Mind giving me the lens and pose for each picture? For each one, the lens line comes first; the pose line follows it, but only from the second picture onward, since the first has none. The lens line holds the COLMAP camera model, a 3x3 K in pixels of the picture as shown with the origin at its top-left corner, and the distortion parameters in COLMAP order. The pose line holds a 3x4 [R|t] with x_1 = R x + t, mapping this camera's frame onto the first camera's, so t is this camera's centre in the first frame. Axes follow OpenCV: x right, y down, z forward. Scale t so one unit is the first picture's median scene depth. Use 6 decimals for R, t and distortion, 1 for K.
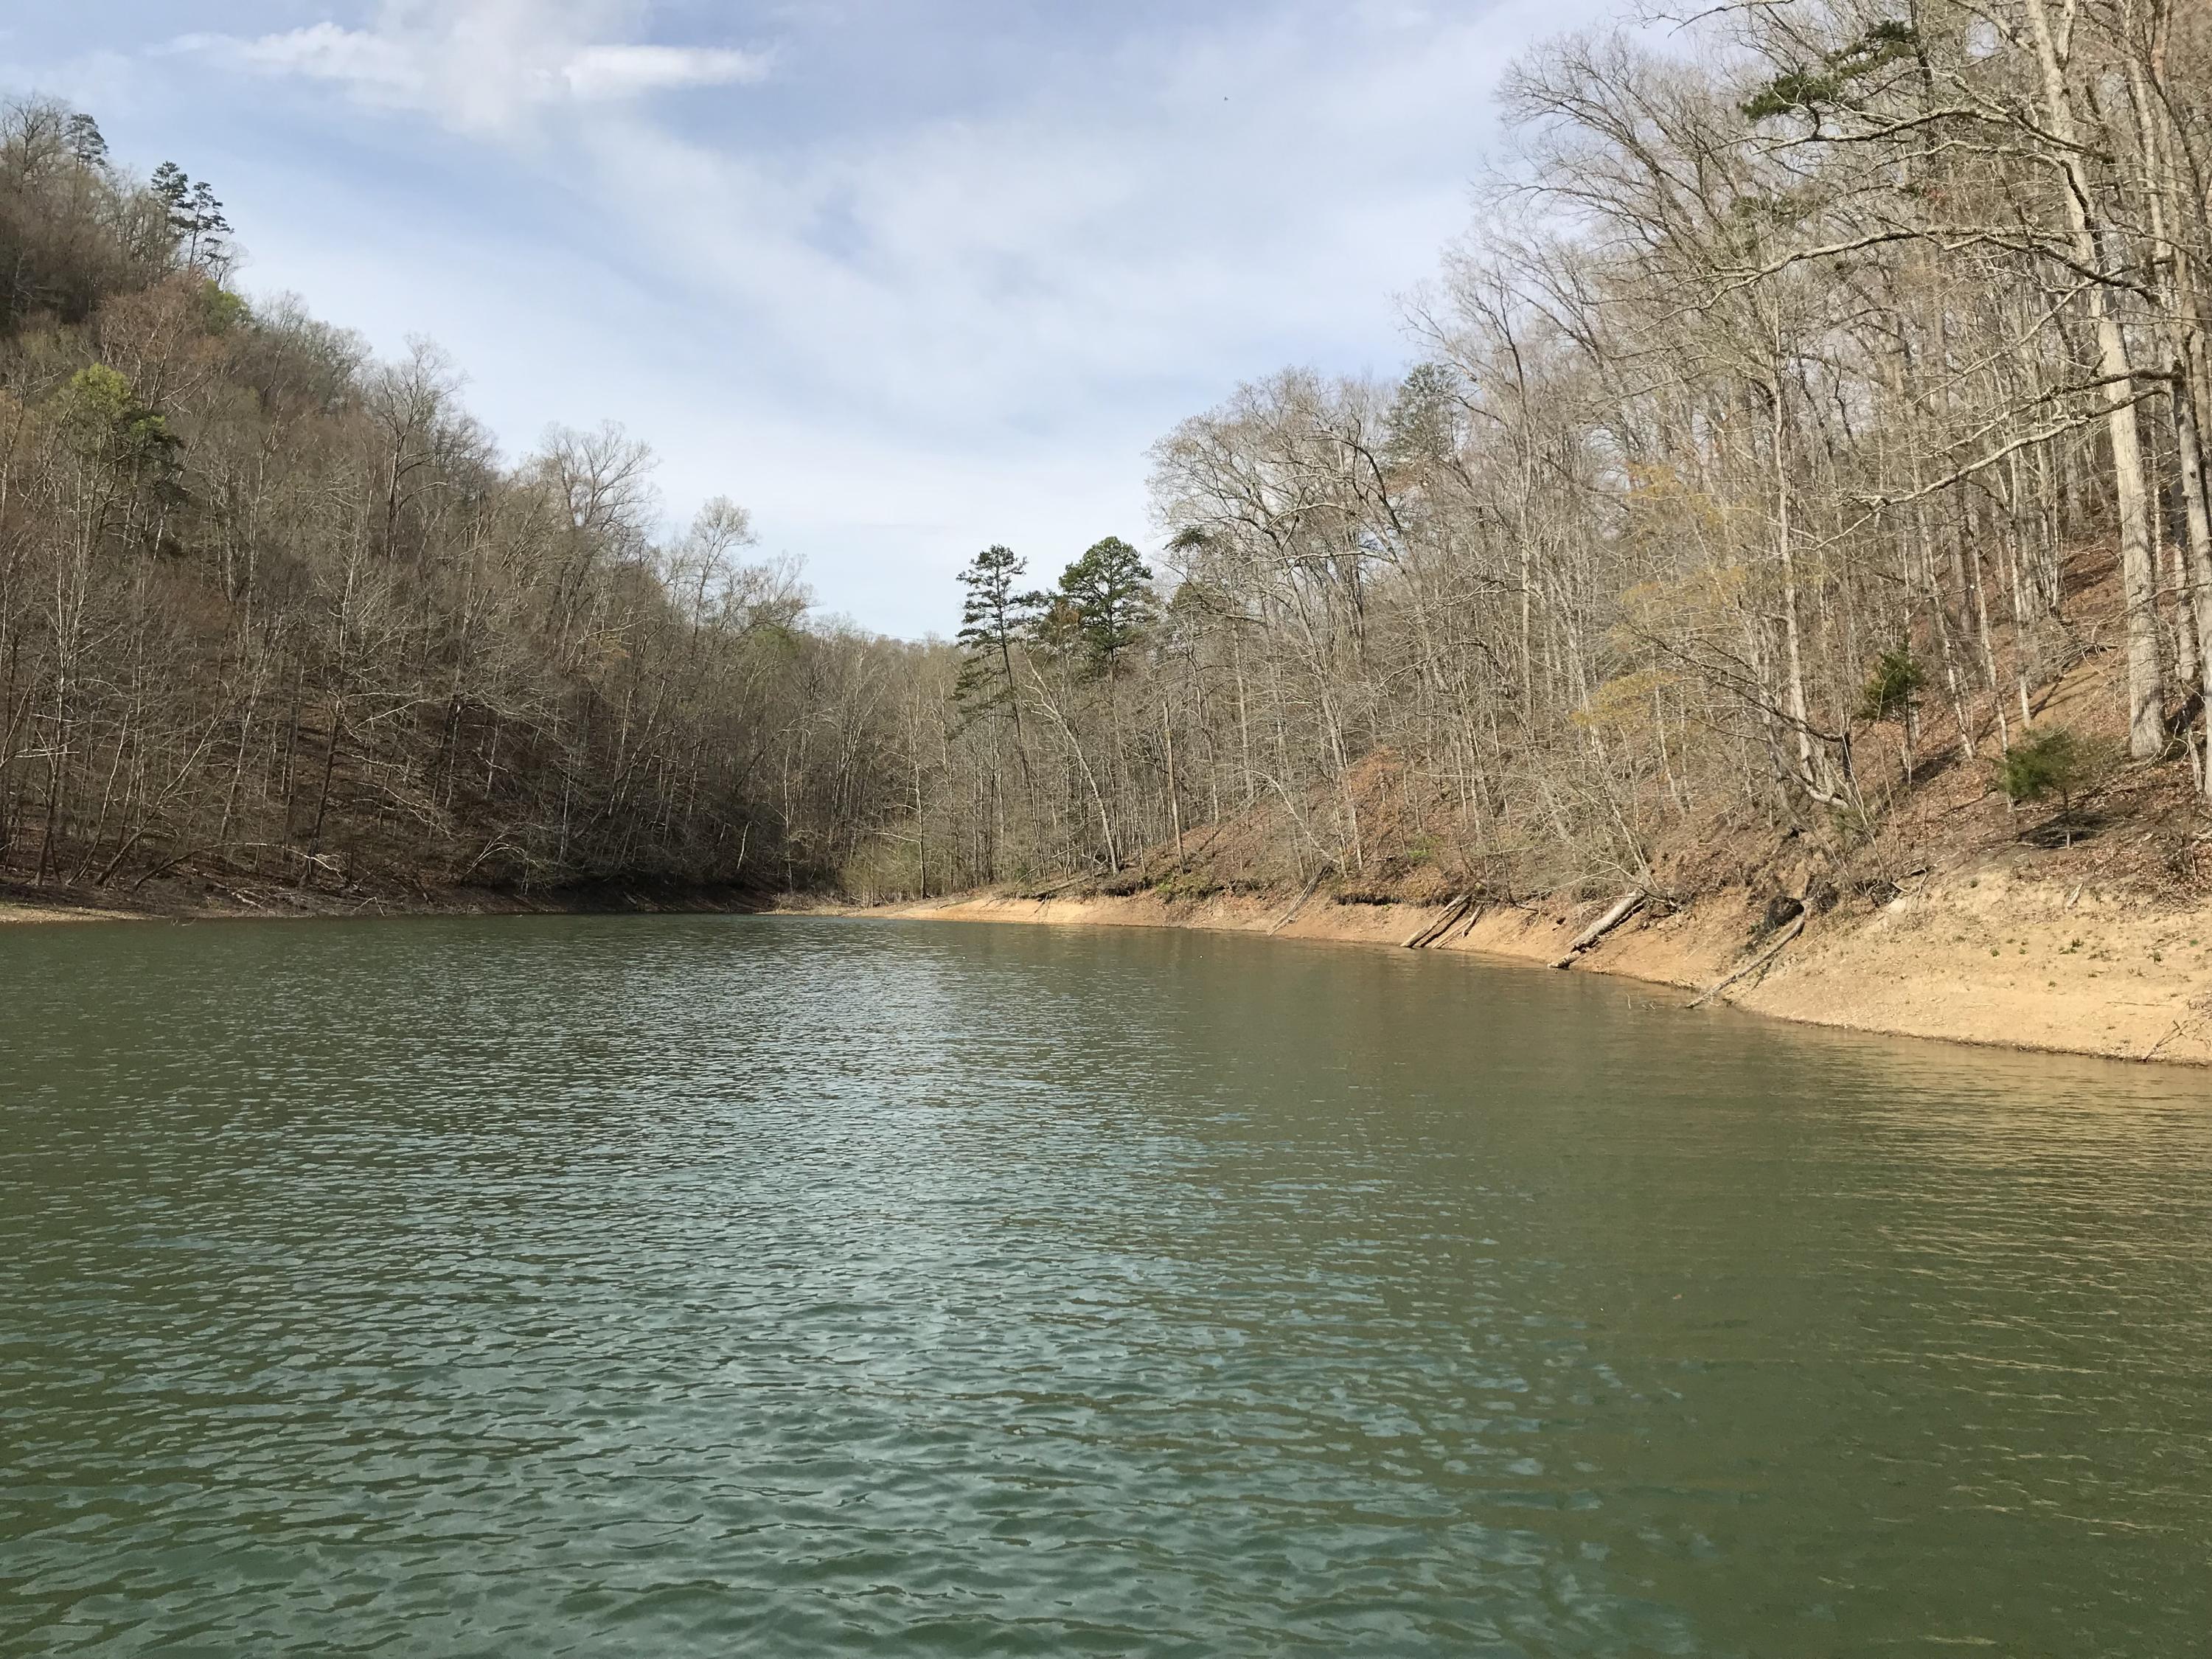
lens RADIAL K [[1843.1, 0, 1092.9], [0, 1843.1, 810.5], [0, 0, 1]] dist [0.075532, -0.076452]
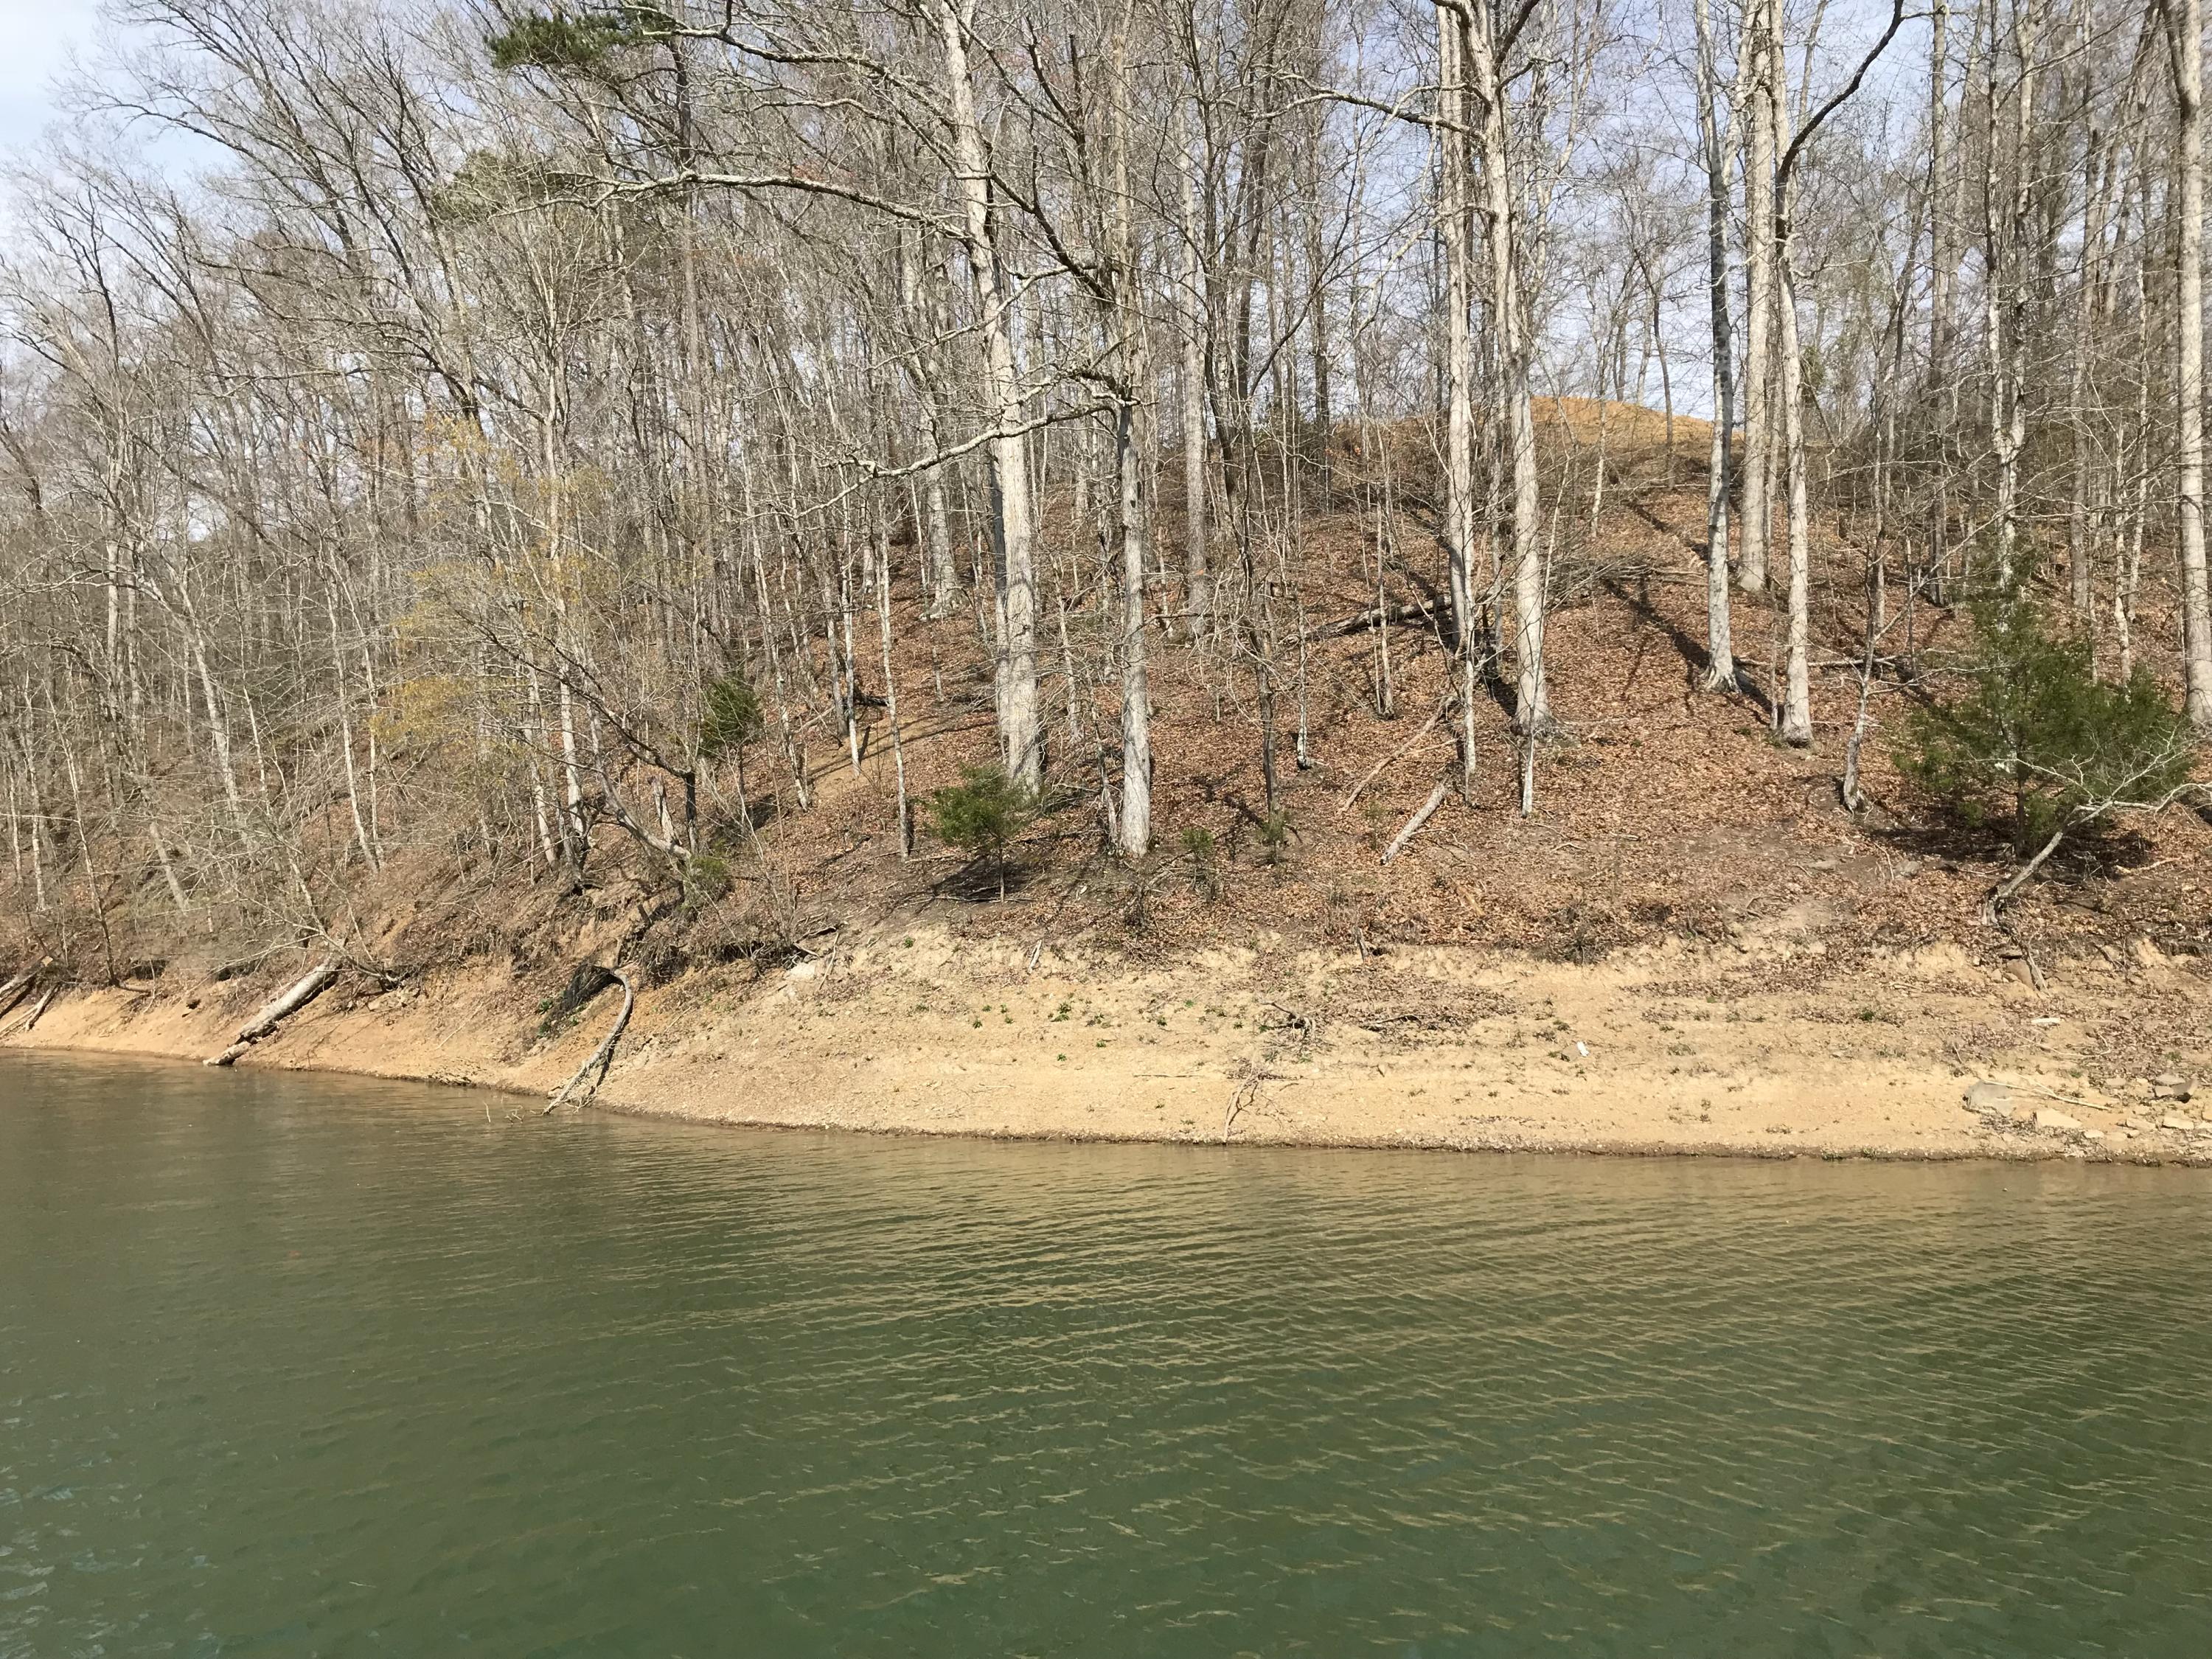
lens RADIAL K [[1843.1, 0, 1107.5], [0, 1843.1, 814.8], [0, 0, 1]] dist [0.075532, -0.076452]
pose [[0.715312, 0.042123, 0.697535, -0.052857], [-0.015861, 0.998903, -0.044057, 0.015480], [-0.698626, 0.020451, 0.715195, 0.312954]]
